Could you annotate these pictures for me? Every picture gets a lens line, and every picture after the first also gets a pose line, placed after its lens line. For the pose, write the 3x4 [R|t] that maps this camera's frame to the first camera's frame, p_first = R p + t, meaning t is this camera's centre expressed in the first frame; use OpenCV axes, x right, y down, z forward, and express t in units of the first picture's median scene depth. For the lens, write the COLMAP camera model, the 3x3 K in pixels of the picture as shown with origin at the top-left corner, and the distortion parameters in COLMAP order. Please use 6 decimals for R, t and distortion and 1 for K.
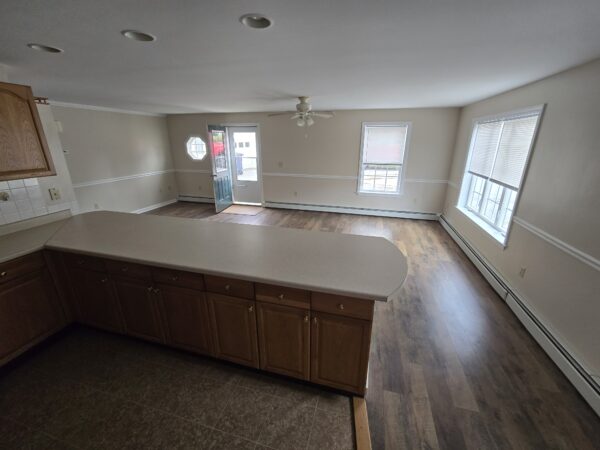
lens RADIAL K [[250.4, 0, 300.9], [0, 250.4, 220.6], [0, 0, 1]] dist [-0.000836, -0.000375]
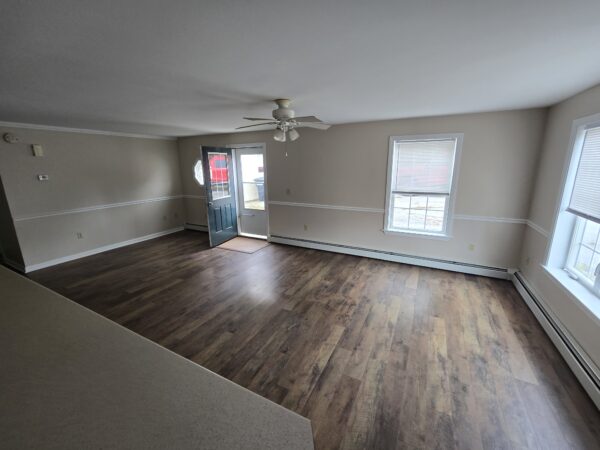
lens RADIAL K [[250.4, 0, 300.9], [0, 250.4, 220.6], [0, 0, 1]] dist [-0.000836, -0.000375]
pose [[0.977718, 0.034864, -0.207007, 0.144356], [-0.053129, 0.995104, -0.083341, -0.070319], [0.203088, 0.092482, 0.974783, 0.243076]]
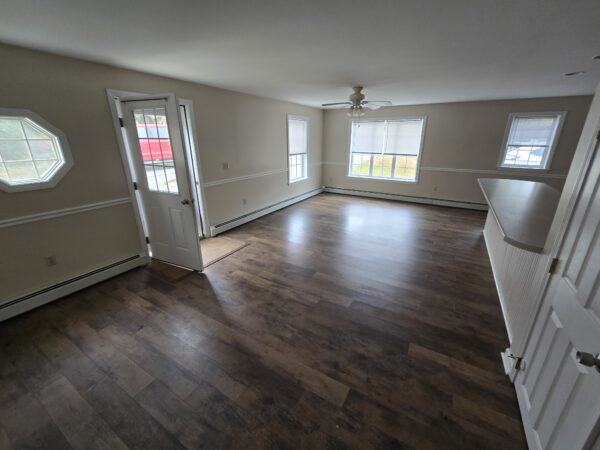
lens RADIAL K [[250.4, 0, 300.9], [0, 250.4, 220.6], [0, 0, 1]] dist [-0.000836, -0.000375]
pose [[0.274518, -0.311644, 0.909680, -0.772737], [0.304215, 0.925580, 0.225287, -0.195661], [-0.912191, 0.214893, 0.348896, 0.656128]]
